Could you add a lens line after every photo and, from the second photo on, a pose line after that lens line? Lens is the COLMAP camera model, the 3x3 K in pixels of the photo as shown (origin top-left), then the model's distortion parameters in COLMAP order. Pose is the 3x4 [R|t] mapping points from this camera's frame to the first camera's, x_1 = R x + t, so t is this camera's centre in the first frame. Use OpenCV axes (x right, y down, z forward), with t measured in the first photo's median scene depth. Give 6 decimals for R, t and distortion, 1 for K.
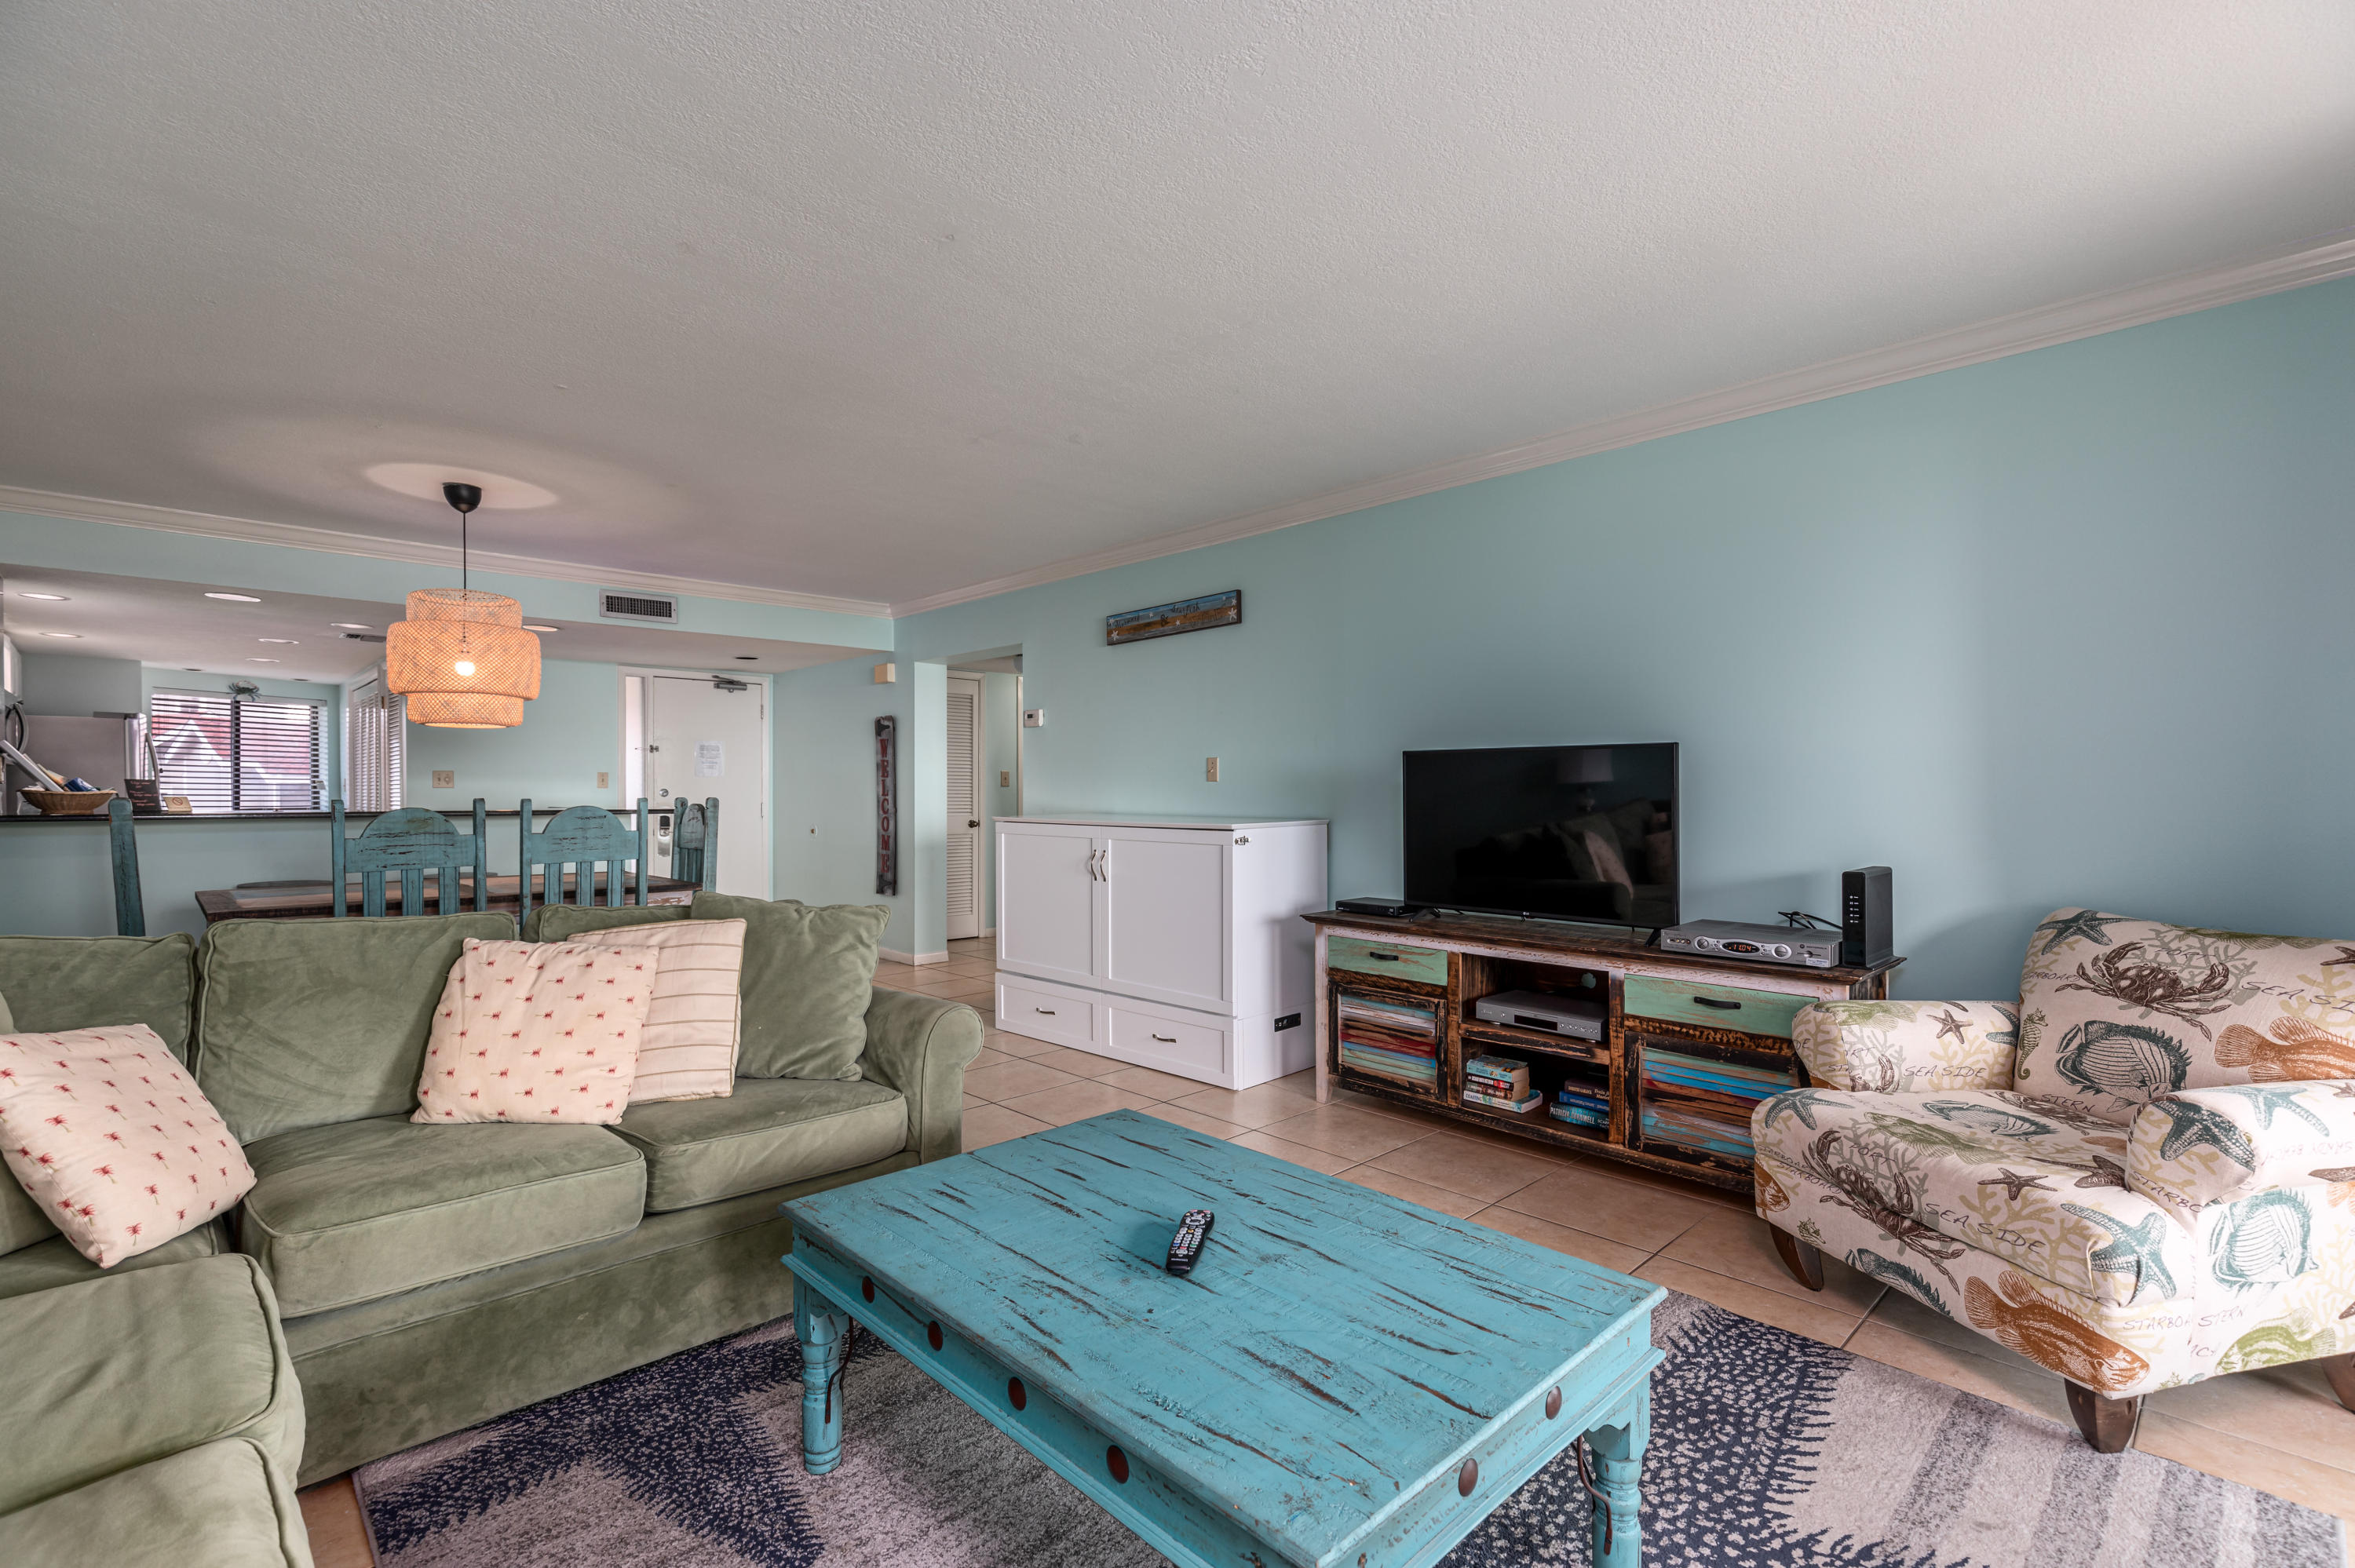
lens RADIAL K [[1065.1, 0, 1187.8], [0, 1065.1, 788.8], [0, 0, 1]] dist [0.004609, -0.000764]
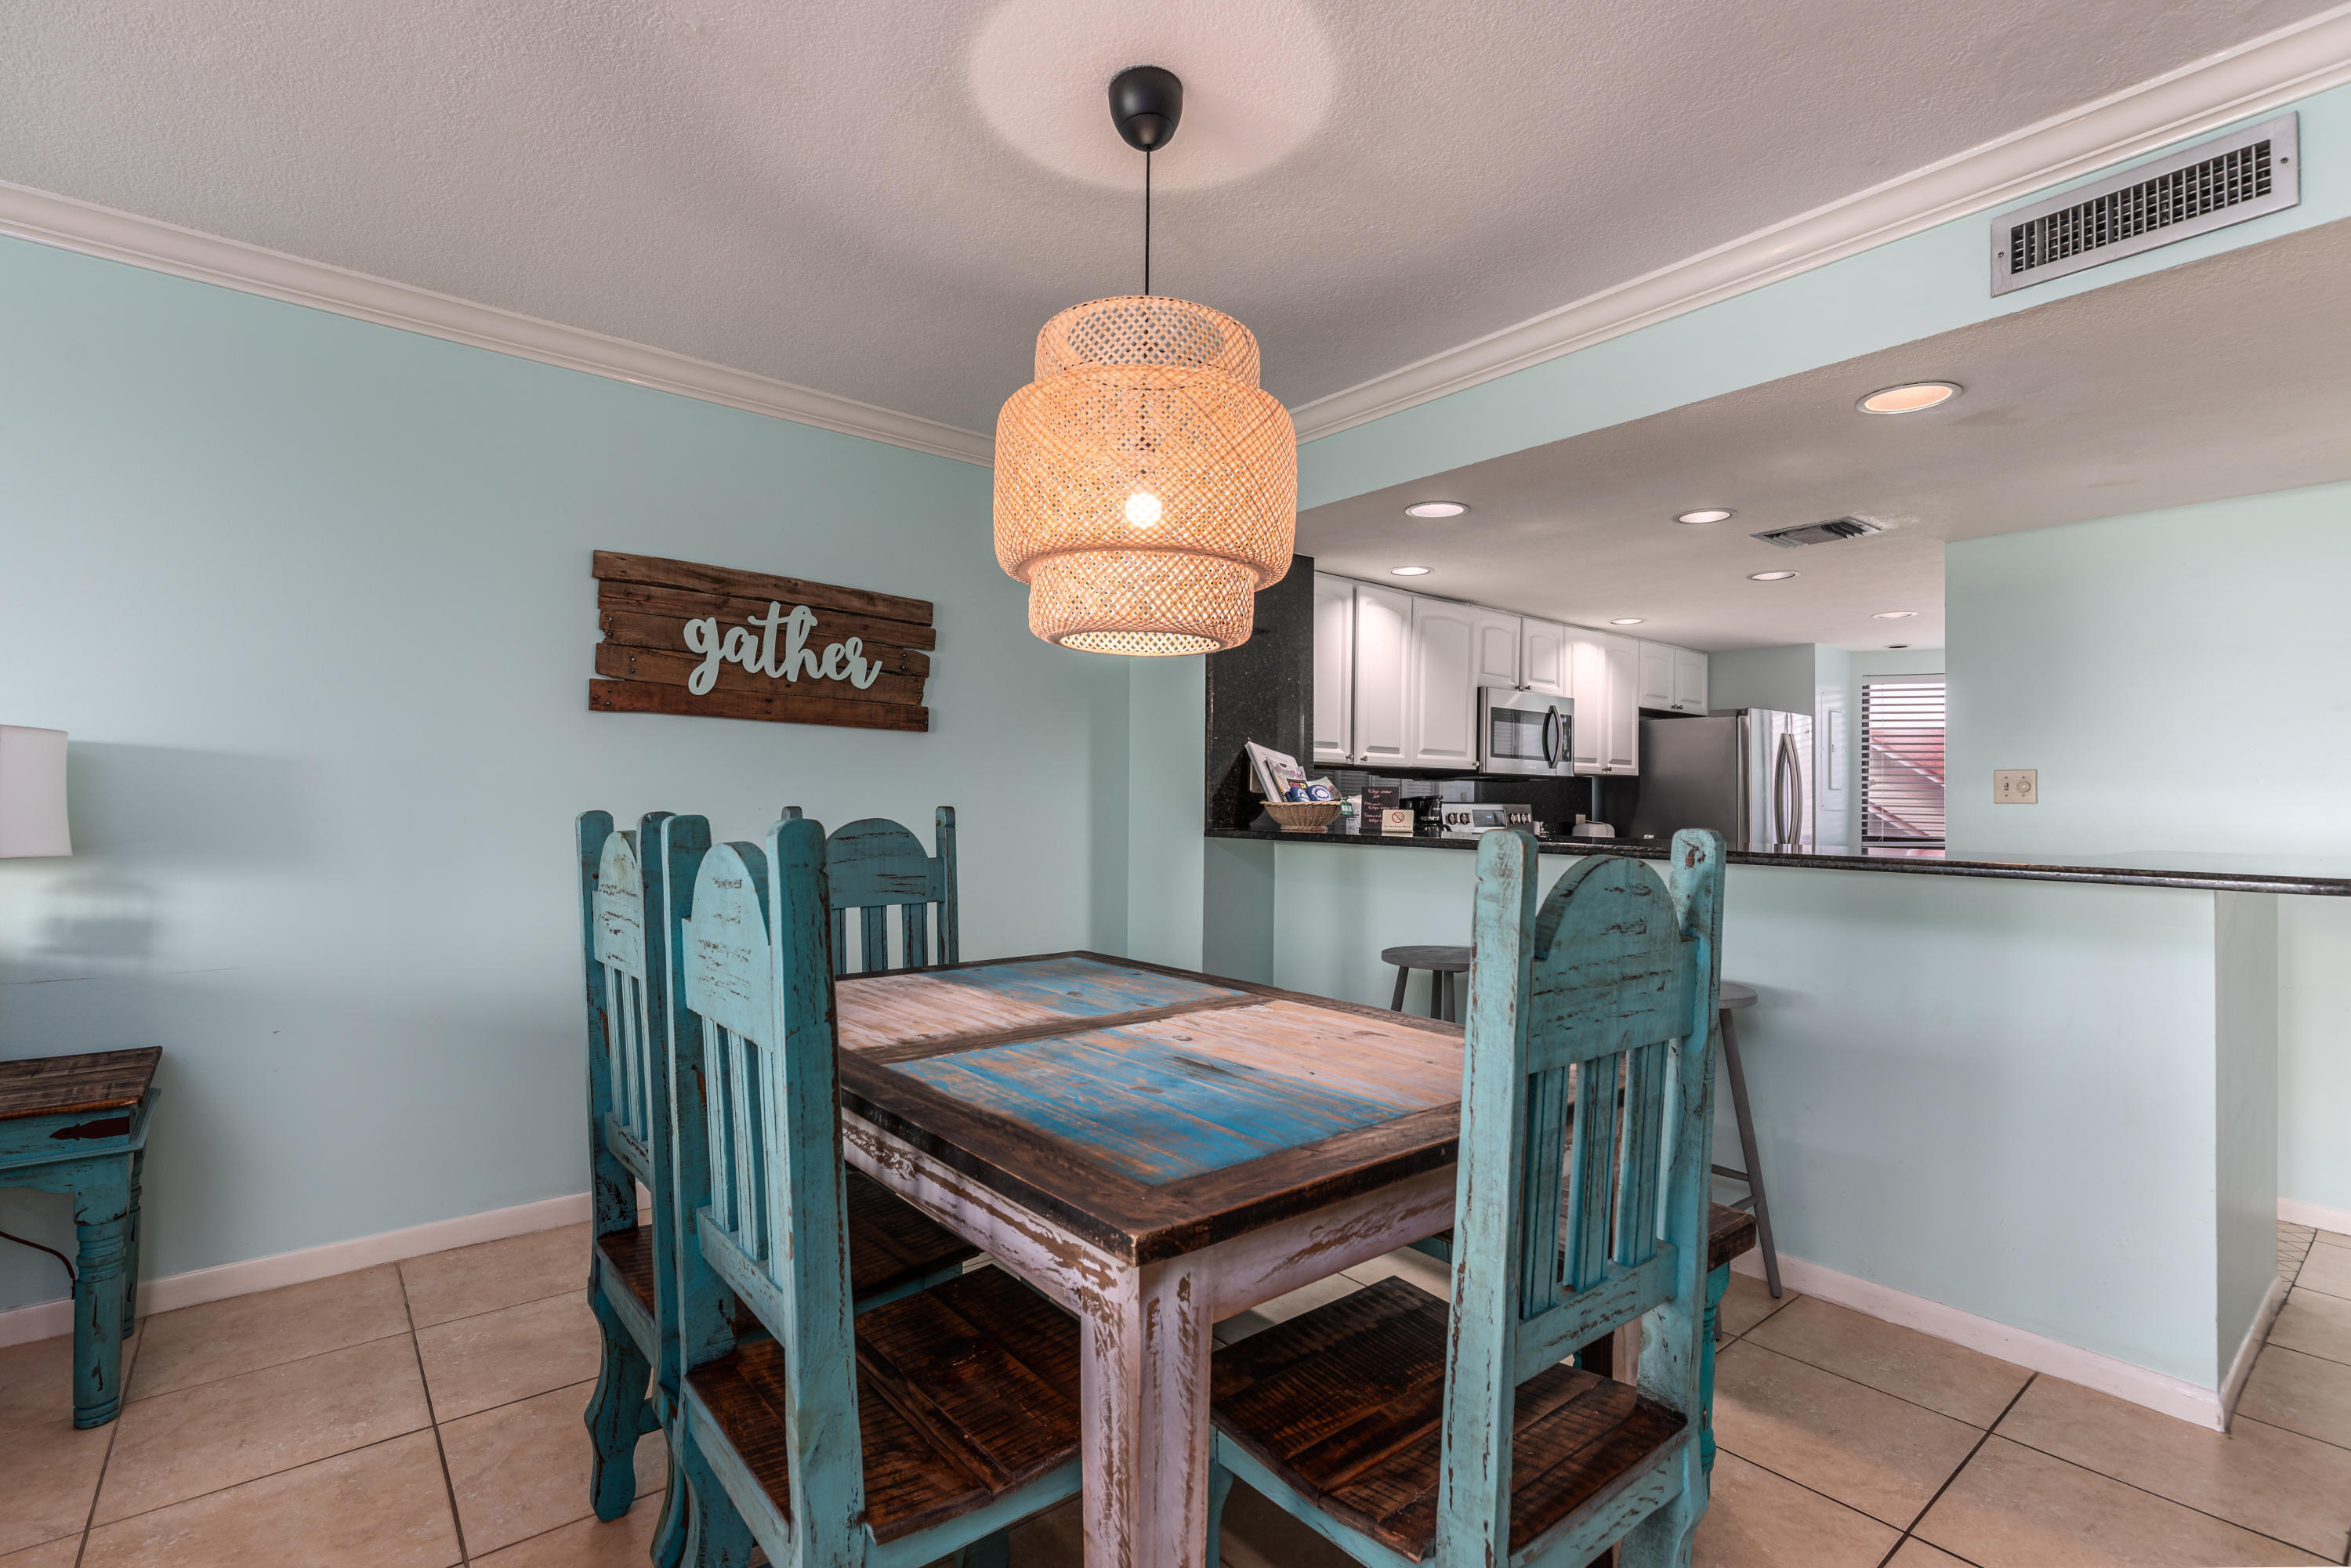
lens RADIAL K [[1063.3, 0, 1185.8], [0, 1063.3, 788.8], [0, 0, 1]] dist [0.004609, -0.000764]
pose [[-0.084903, -0.007525, -0.996361, -0.894551], [-0.002005, 0.999971, -0.007381, 0.013125], [0.996387, 0.001371, -0.084916, 3.743130]]
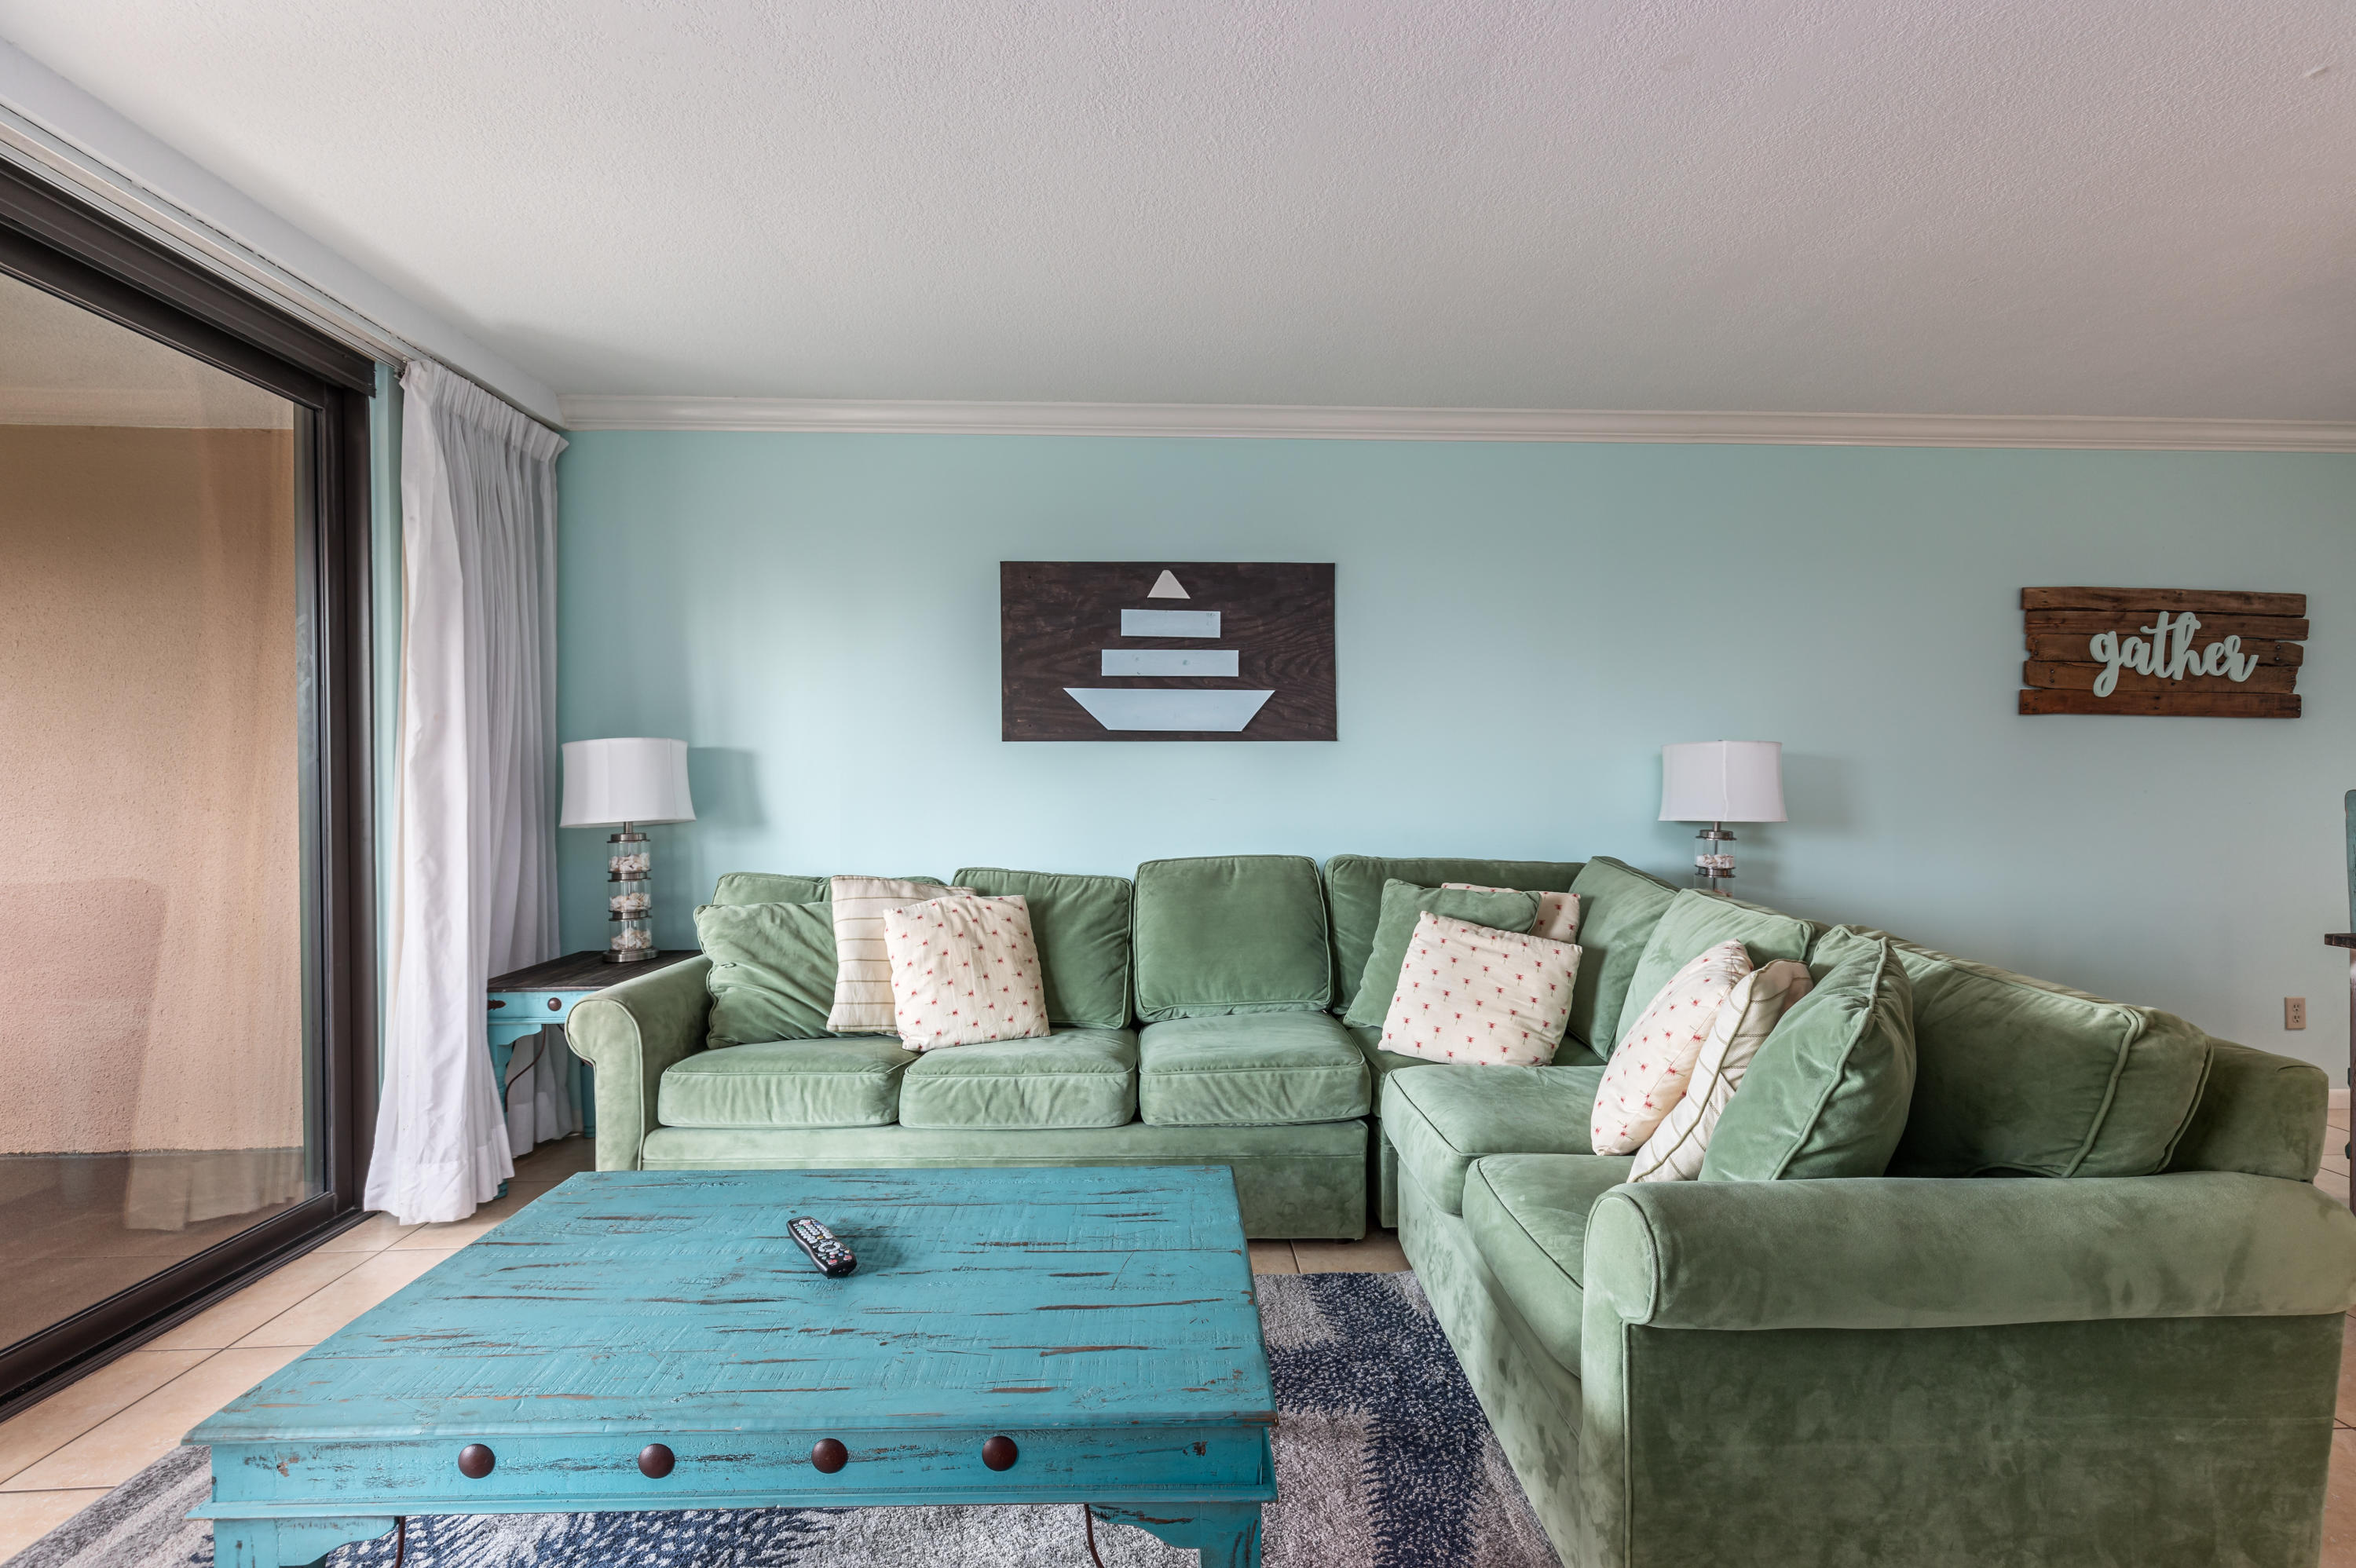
lens RADIAL K [[1065.5, 0, 1188.3], [0, 1065.5, 788.8], [0, 0, 1]] dist [0.004609, -0.000764]
pose [[-0.675991, 0.005142, -0.736892, 0.651972], [0.007601, 0.999971, 0.000006, 0.015797], [0.736871, -0.005597, -0.676010, 2.544522]]
